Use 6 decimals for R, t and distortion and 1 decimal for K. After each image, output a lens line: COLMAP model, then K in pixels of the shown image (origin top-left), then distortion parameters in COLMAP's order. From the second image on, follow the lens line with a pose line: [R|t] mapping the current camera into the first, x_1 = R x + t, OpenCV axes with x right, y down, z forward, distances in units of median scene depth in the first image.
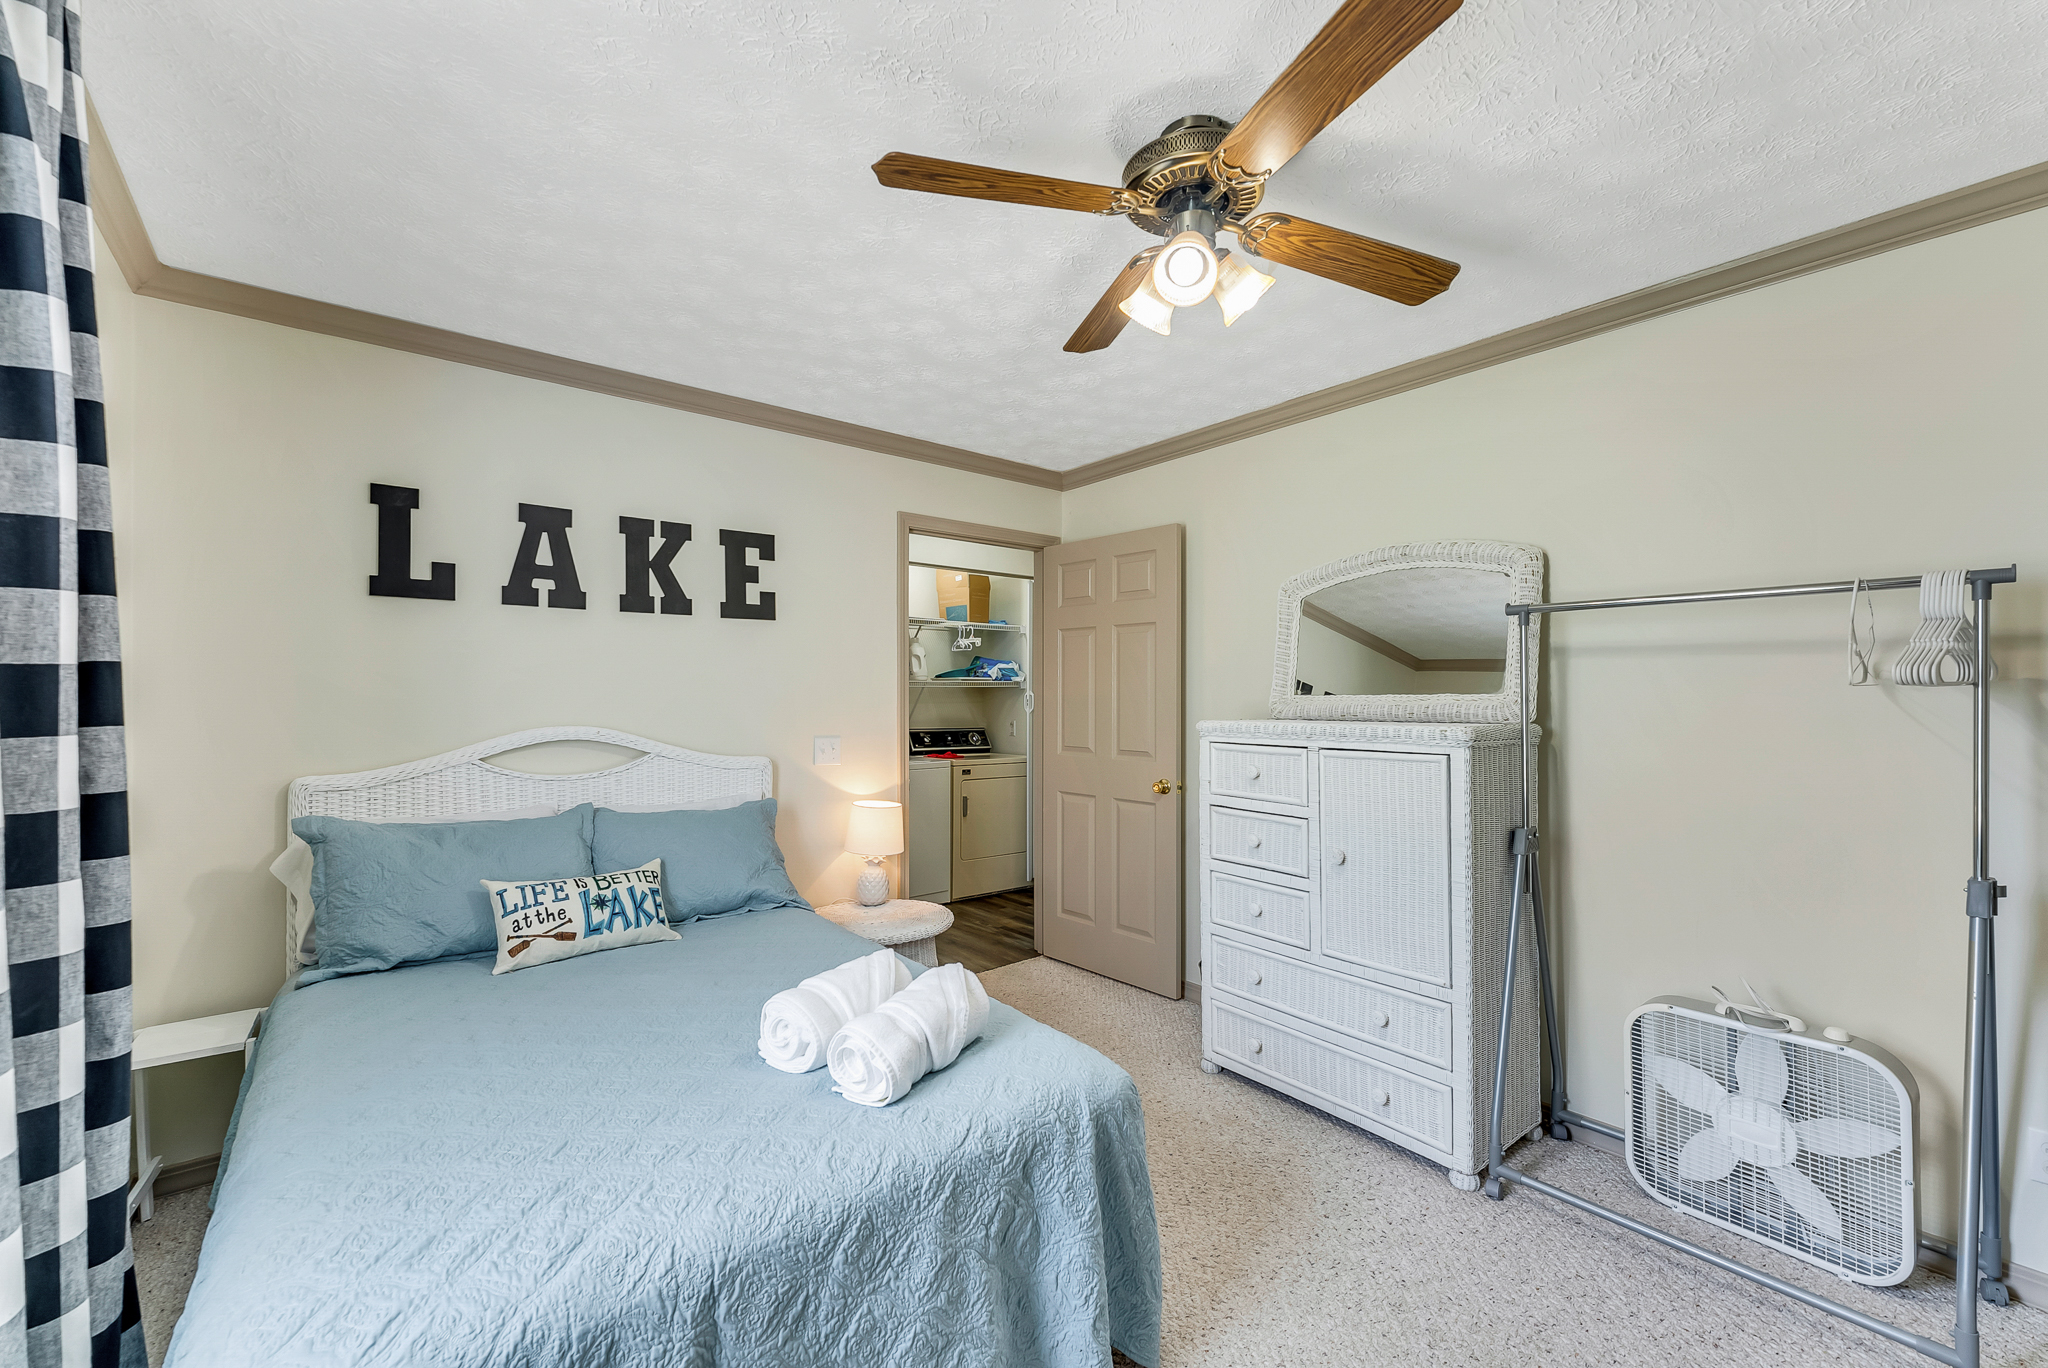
lens RADIAL K [[817.4, 0, 1032.1], [0, 817.4, 691.4], [0, 0, 1]] dist [-0.006657, -0.000812]
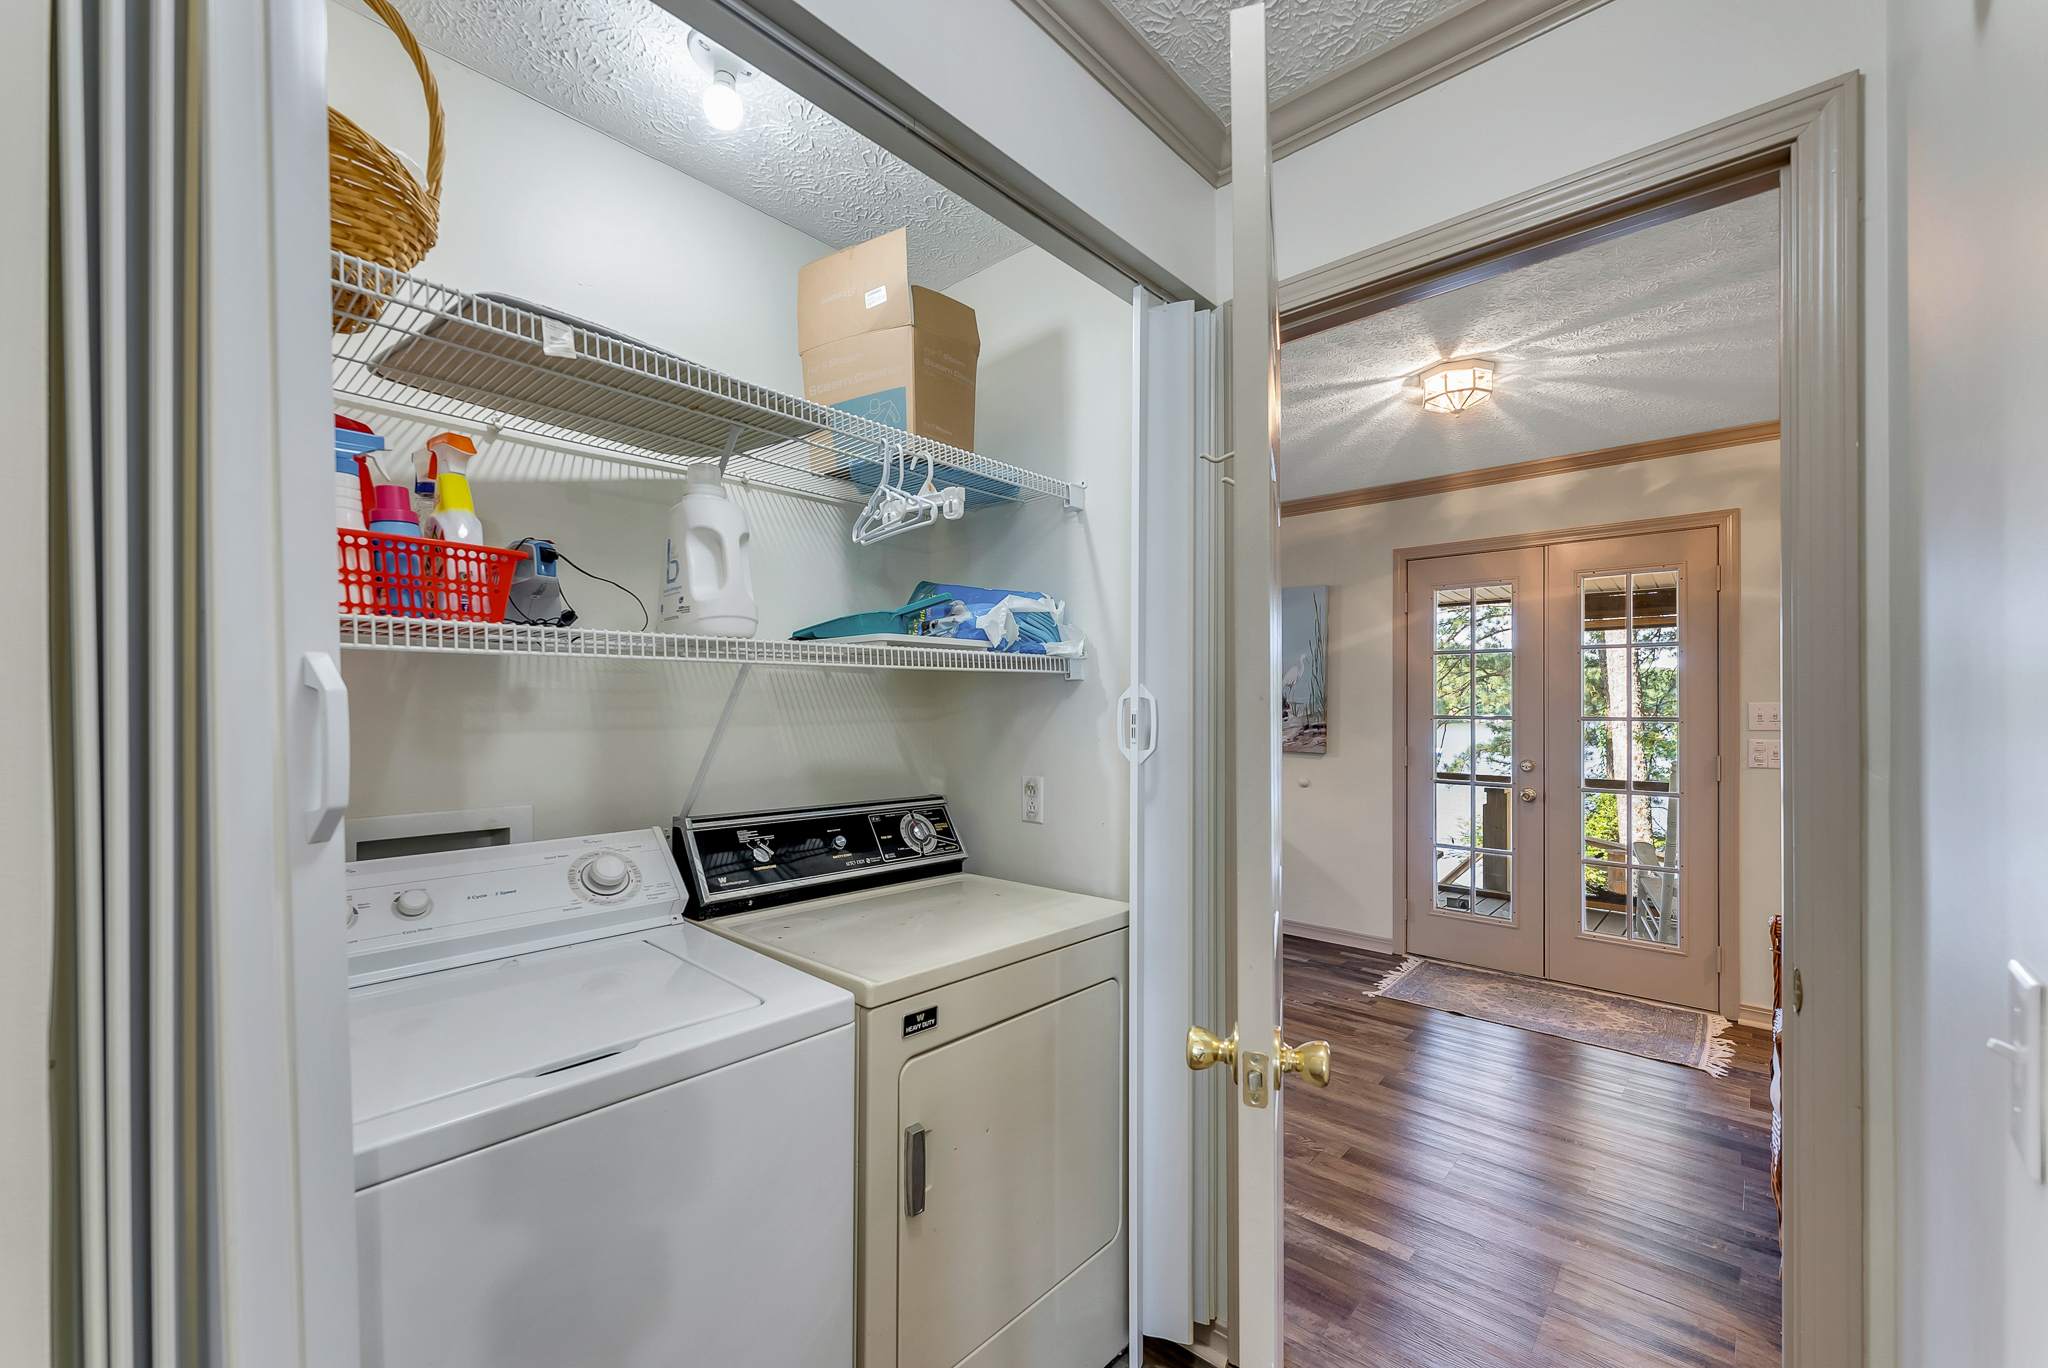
lens RADIAL K [[817.4, 0, 1022.7], [0, 817.4, 701.4], [0, 0, 1]] dist [-0.006657, -0.000812]
pose [[0.990345, 0.003967, 0.138568, -0.077683], [-0.004442, 0.999985, 0.003121, 0.004426], [-0.138553, -0.003706, 0.990348, 0.702459]]
